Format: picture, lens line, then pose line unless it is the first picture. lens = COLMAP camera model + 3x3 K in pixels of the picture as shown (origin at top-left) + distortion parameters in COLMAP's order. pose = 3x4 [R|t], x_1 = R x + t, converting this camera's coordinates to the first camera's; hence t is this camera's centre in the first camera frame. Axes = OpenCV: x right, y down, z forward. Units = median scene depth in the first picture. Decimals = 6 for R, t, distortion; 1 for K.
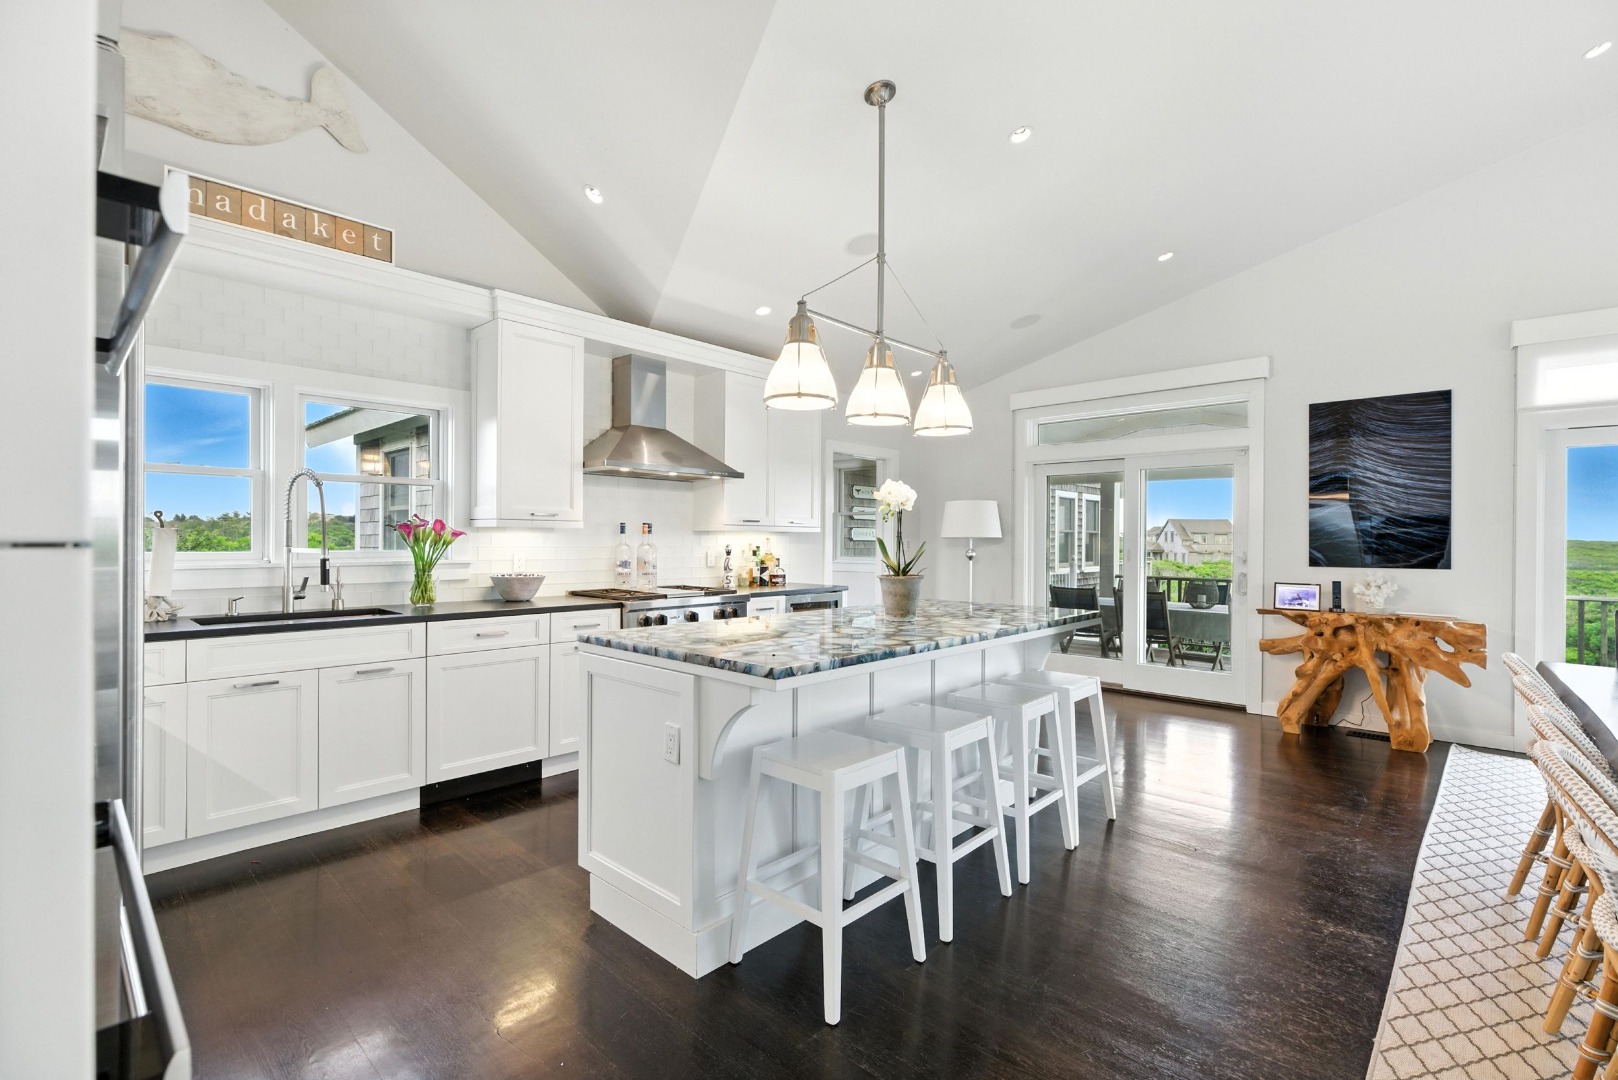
lens RADIAL K [[733.7, 0, 814.4], [0, 733.7, 538.6], [0, 0, 1]] dist [-0.001865, -0.000482]
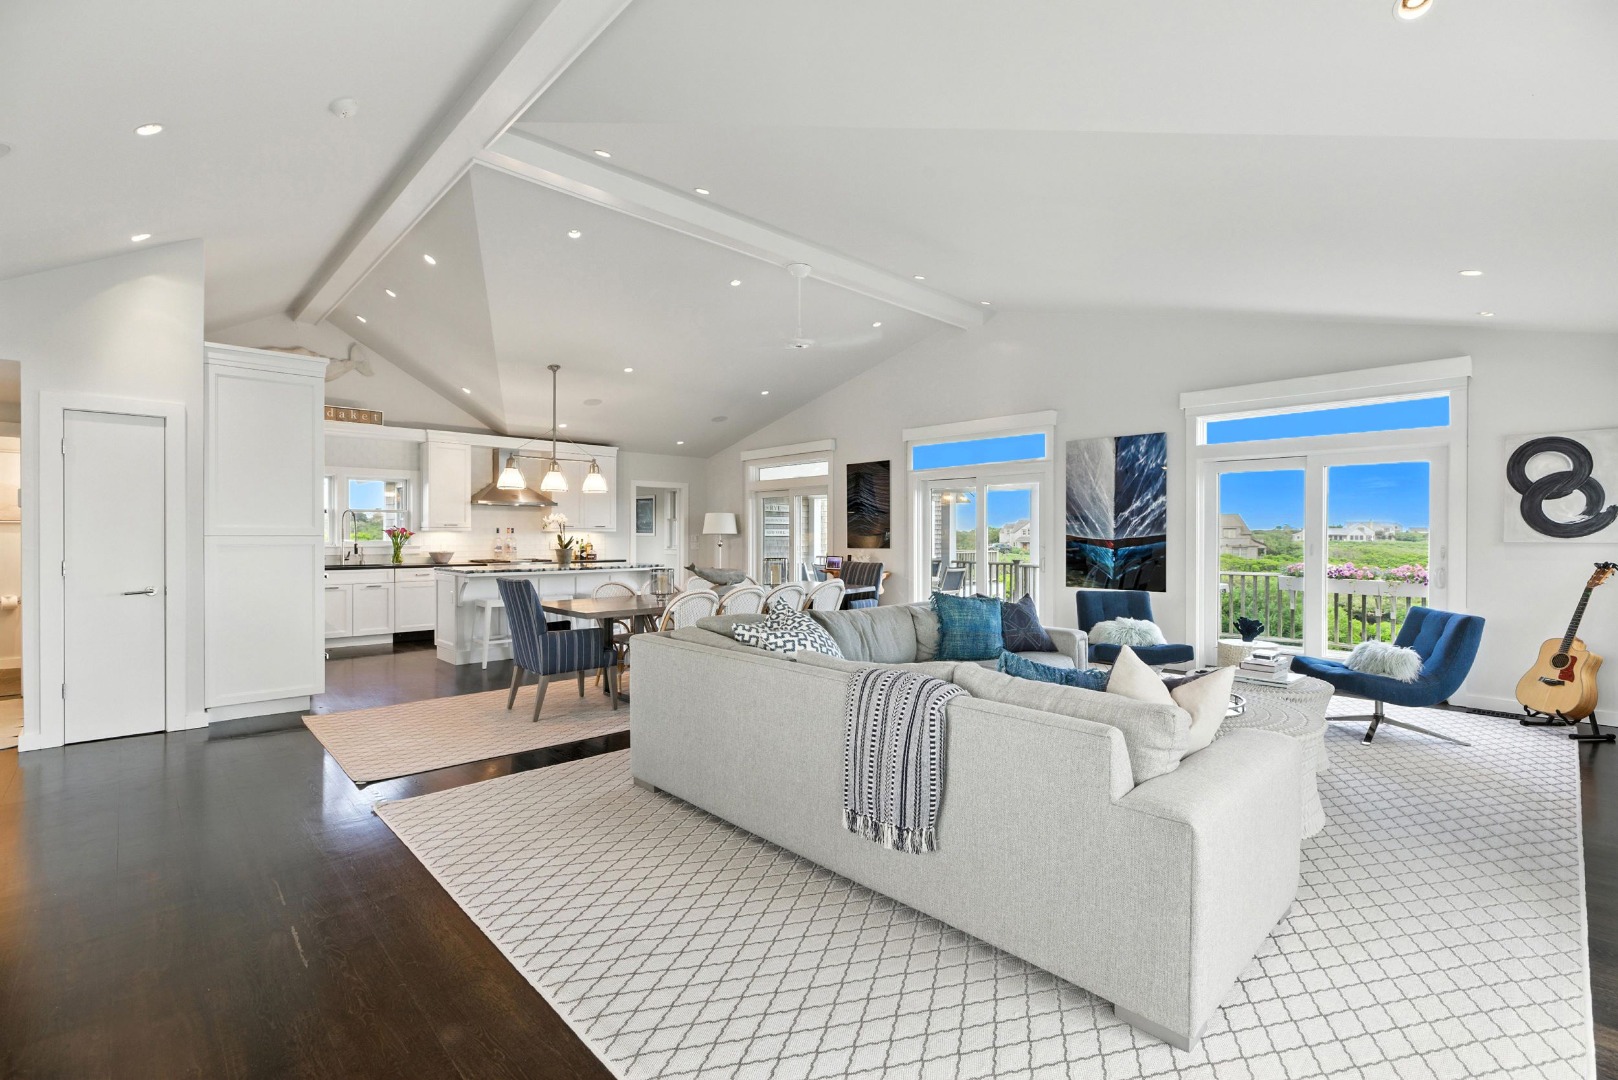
lens RADIAL K [[718.4, 0, 805.5], [0, 718.4, 531.9], [0, 0, 1]] dist [0.002396, 0.000324]
pose [[0.997689, -0.005912, -0.067682, 0.890663], [0.005673, 0.999977, -0.003717, 0.003359], [0.067702, 0.003324, 0.997700, -1.167172]]
